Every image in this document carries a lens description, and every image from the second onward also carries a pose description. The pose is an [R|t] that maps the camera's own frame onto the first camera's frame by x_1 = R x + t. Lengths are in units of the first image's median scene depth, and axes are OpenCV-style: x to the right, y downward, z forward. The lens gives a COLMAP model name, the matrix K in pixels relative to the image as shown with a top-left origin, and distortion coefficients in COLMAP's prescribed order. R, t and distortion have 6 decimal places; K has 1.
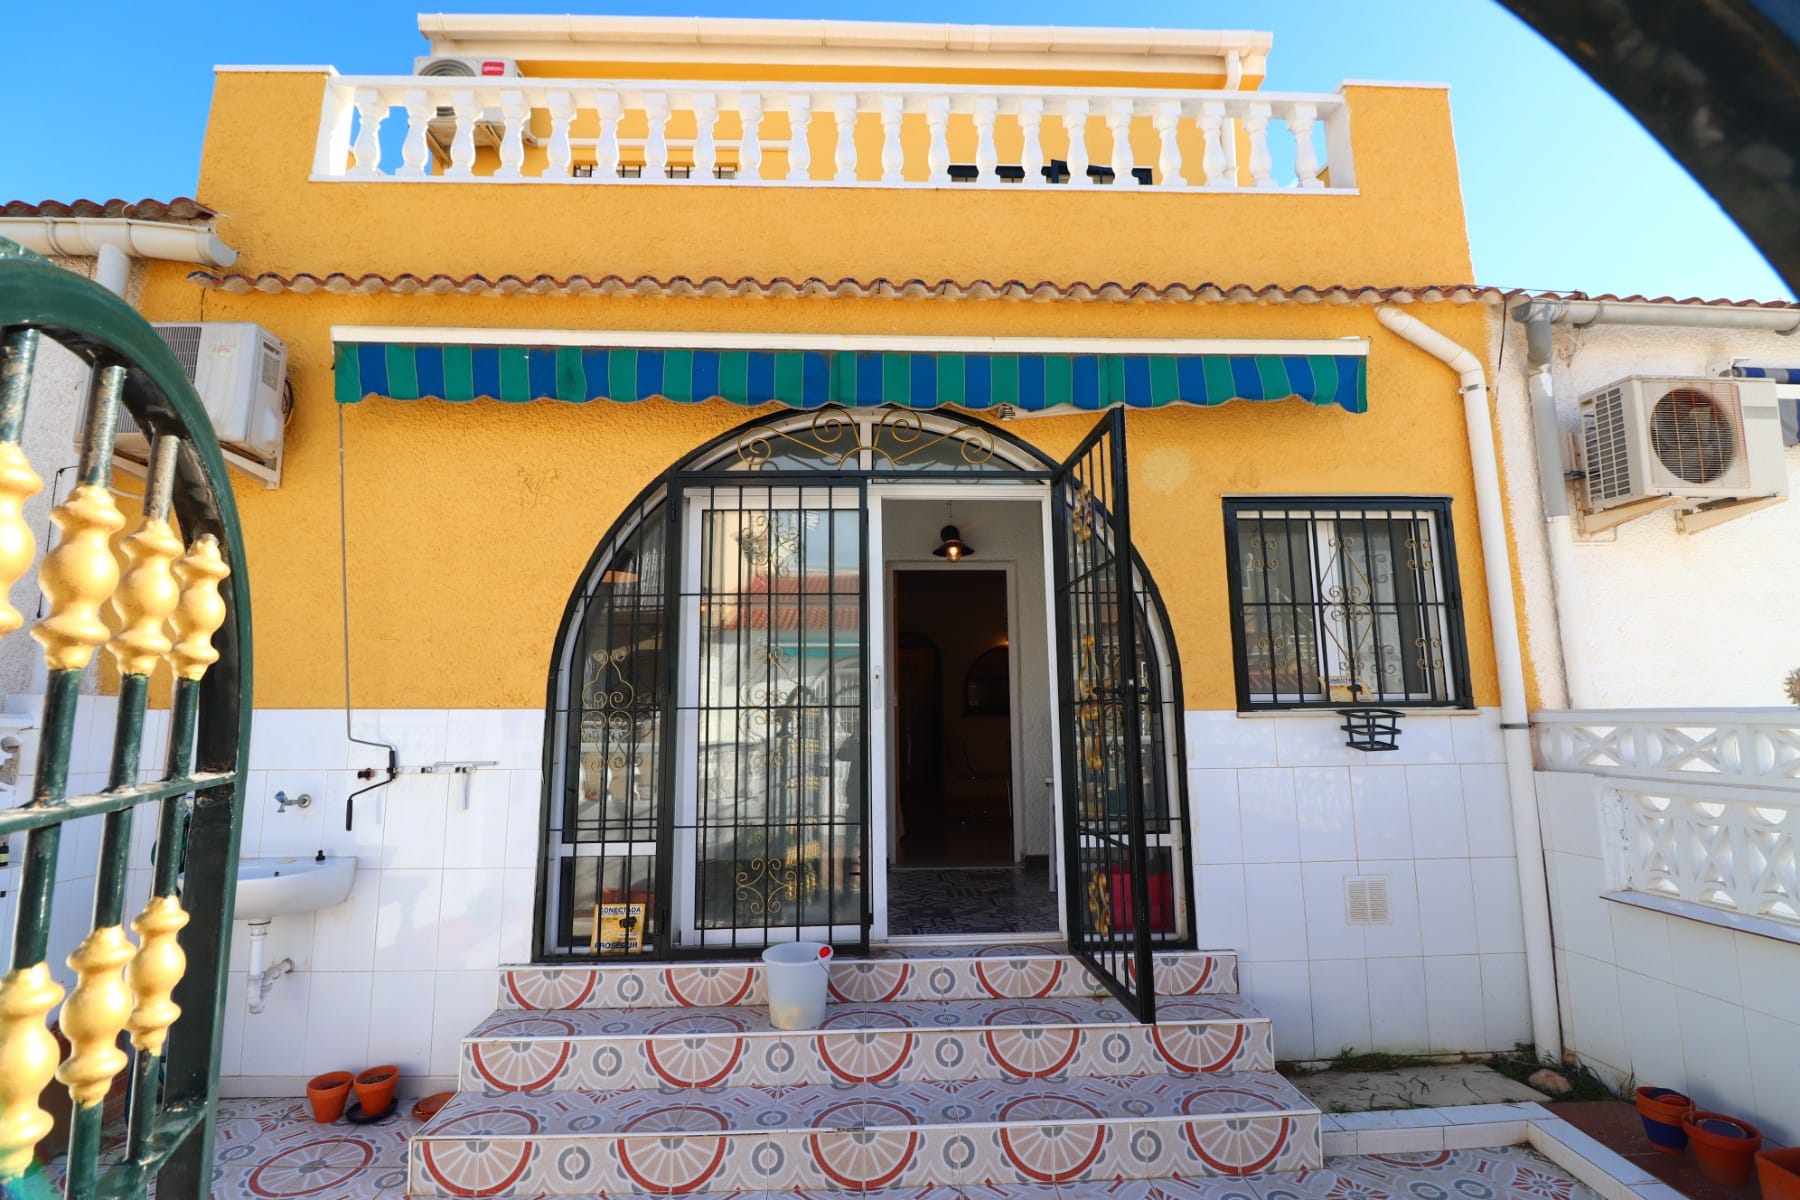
lens RADIAL K [[836.4, 0, 896.3], [0, 836.4, 599.0], [0, 0, 1]] dist [-0.002665, -0.010751]
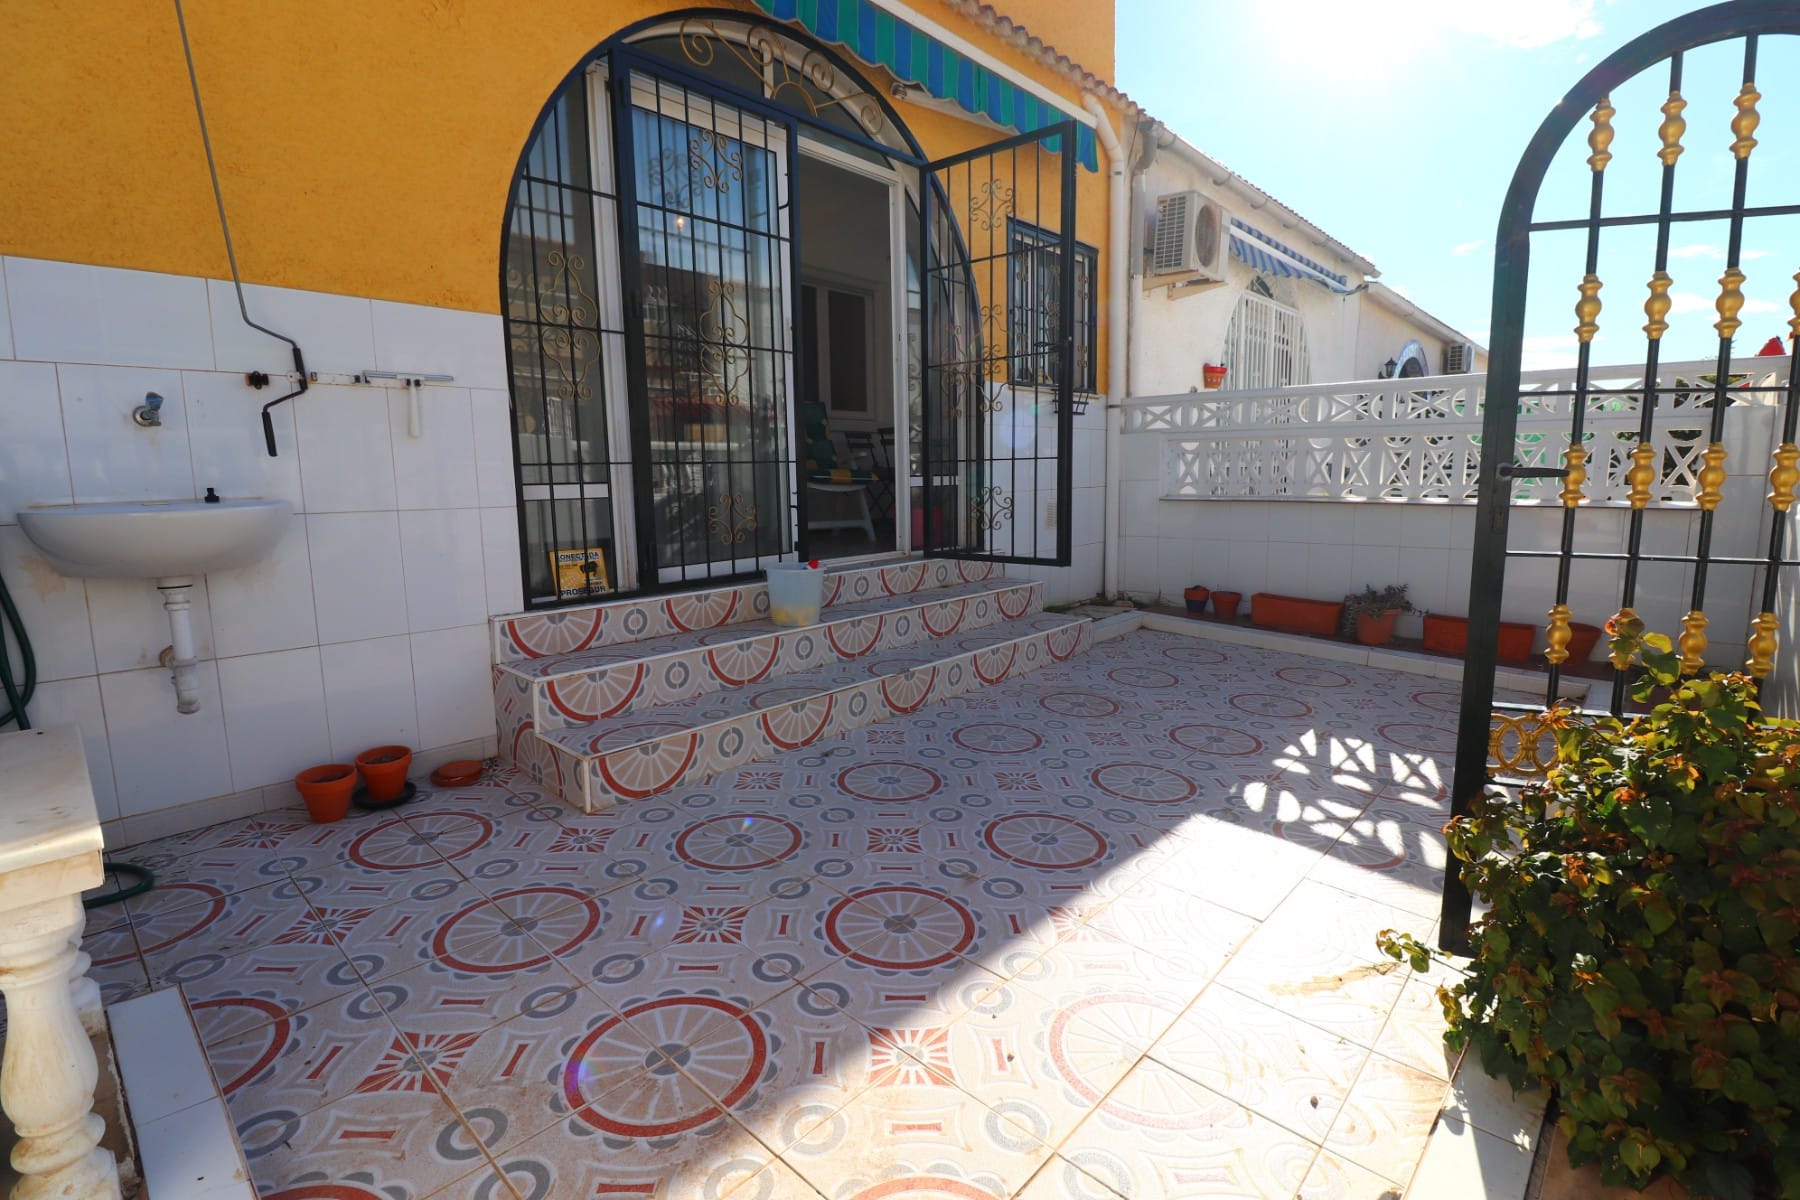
lens RADIAL K [[836.4, 0, 901.2], [0, 836.4, 595.4], [0, 0, 1]] dist [-0.002665, -0.010751]
pose [[0.698376, -0.104418, 0.708074, -0.751864], [-0.097475, 0.966208, 0.238624, 0.163211], [-0.709063, -0.235669, 0.664598, 0.127206]]
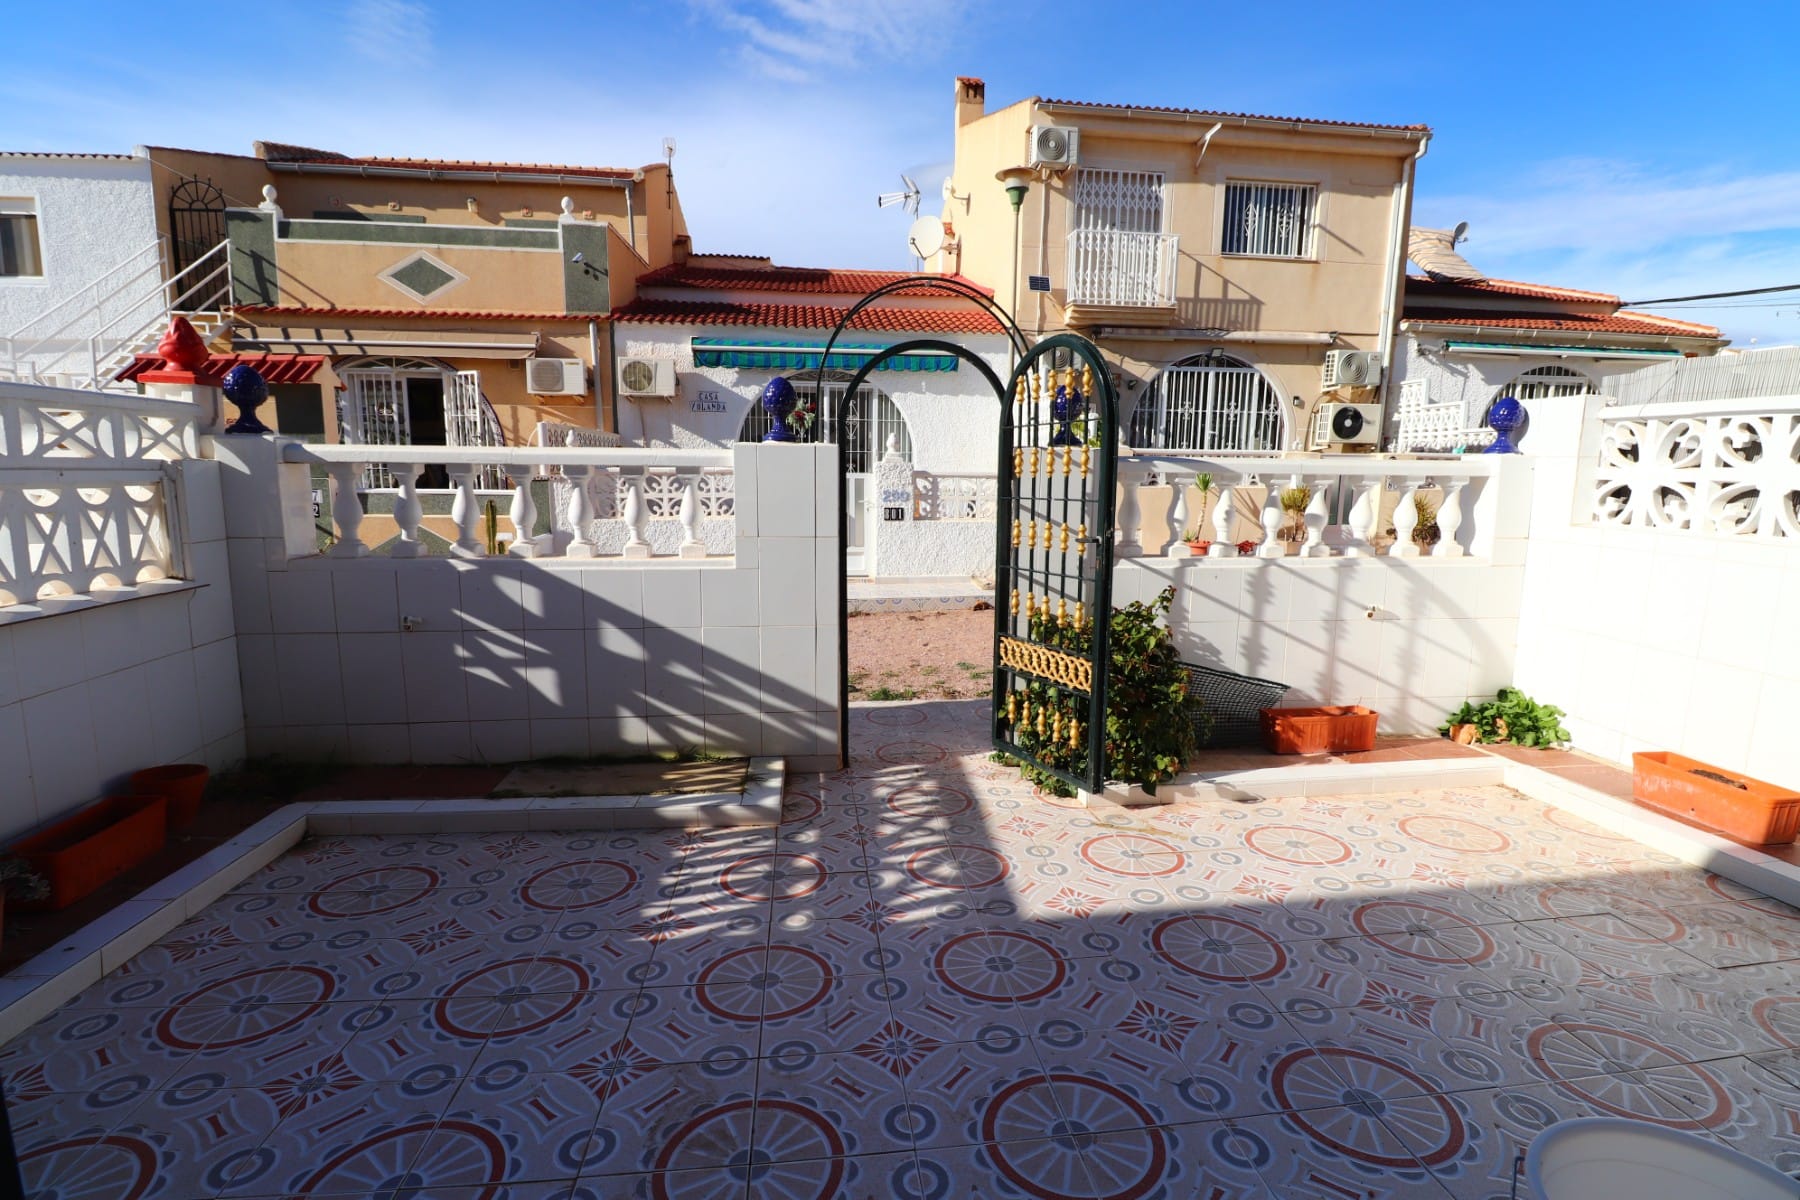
lens RADIAL K [[836.4, 0, 903.3], [0, 836.4, 600.3], [0, 0, 1]] dist [-0.002665, -0.010751]
pose [[-0.996081, 0.021342, -0.085837, 0.103637], [0.021718, 0.999758, -0.003454, 0.238868], [0.085743, -0.005305, -0.996303, 1.095064]]
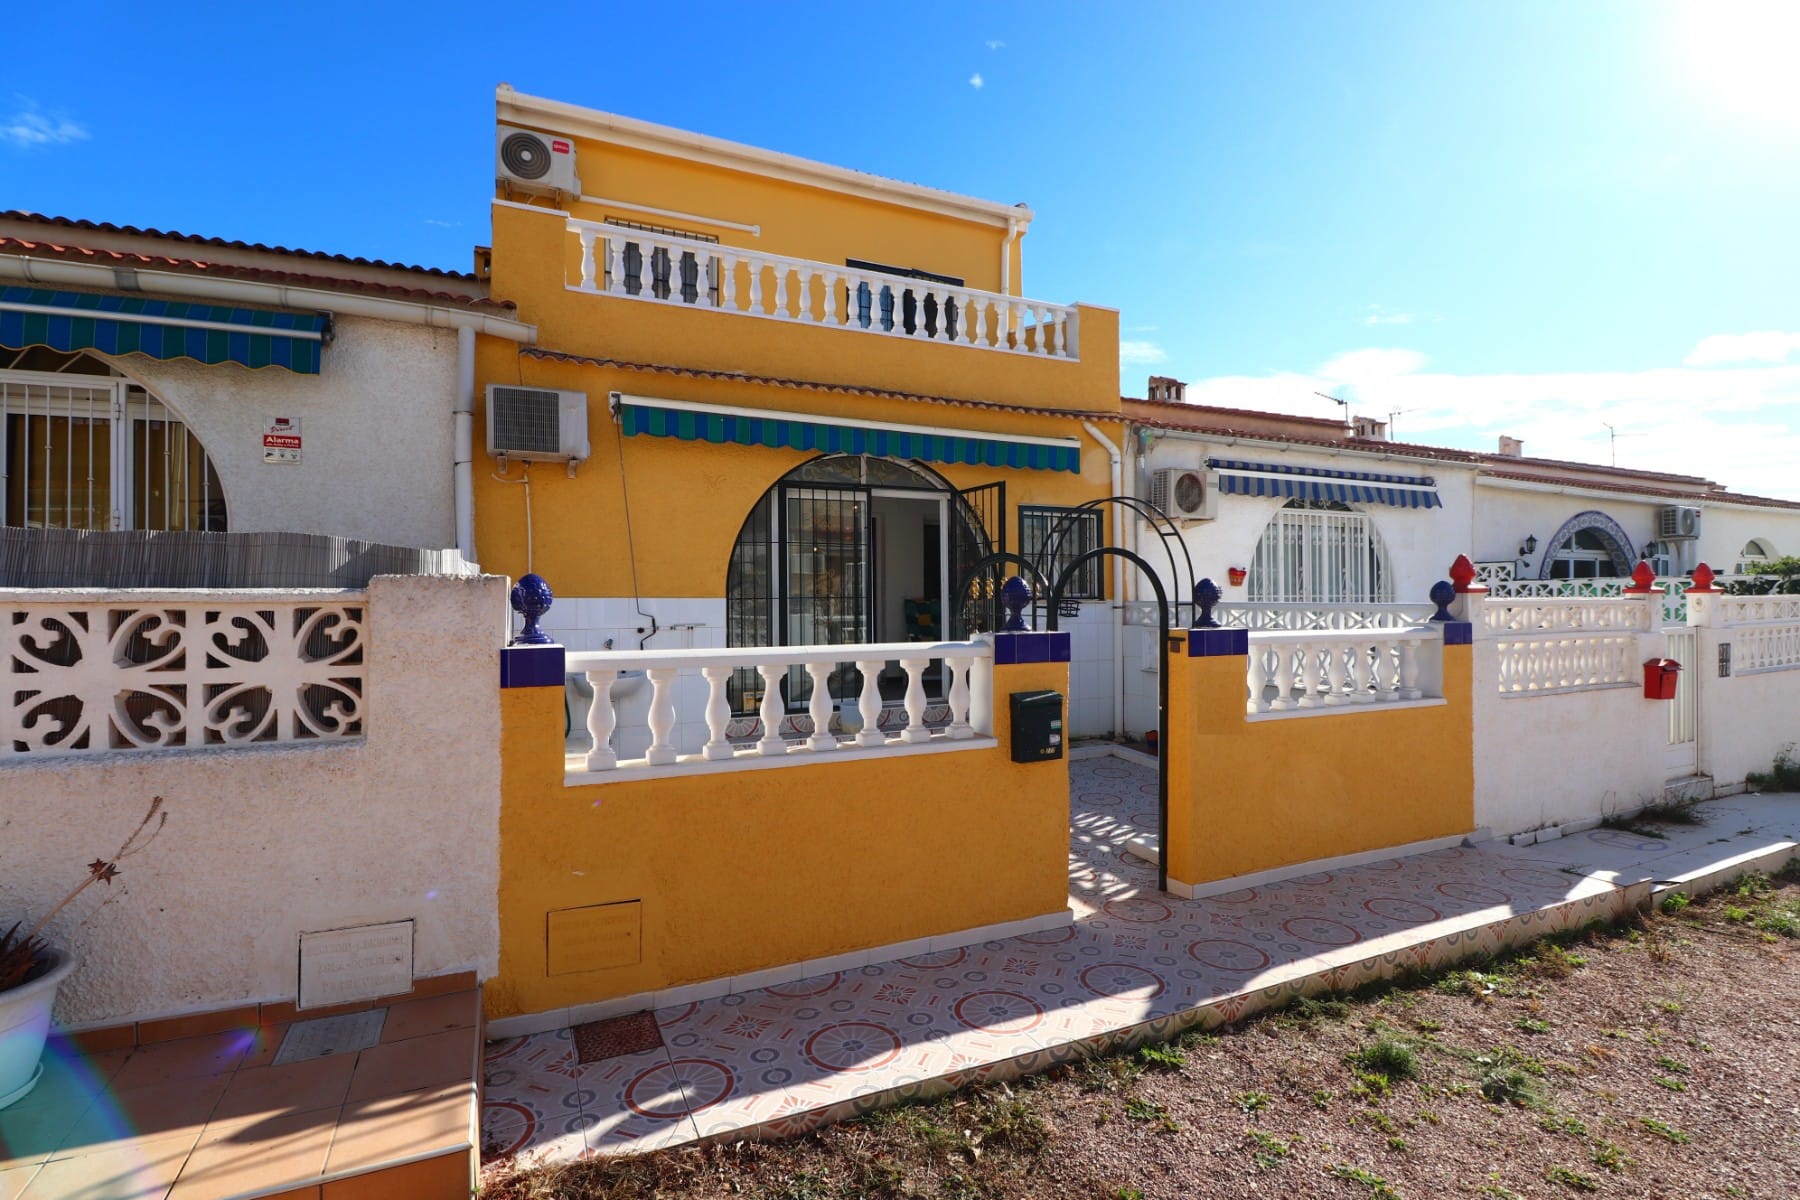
lens RADIAL K [[836.4, 0, 887.2], [0, 836.4, 601.1], [0, 0, 1]] dist [-0.002665, -0.010751]
pose [[0.924181, 0.004282, 0.381931, -0.835541], [-0.058912, 0.989570, 0.131458, -0.151009], [-0.377384, -0.143992, 0.914794, -1.005566]]
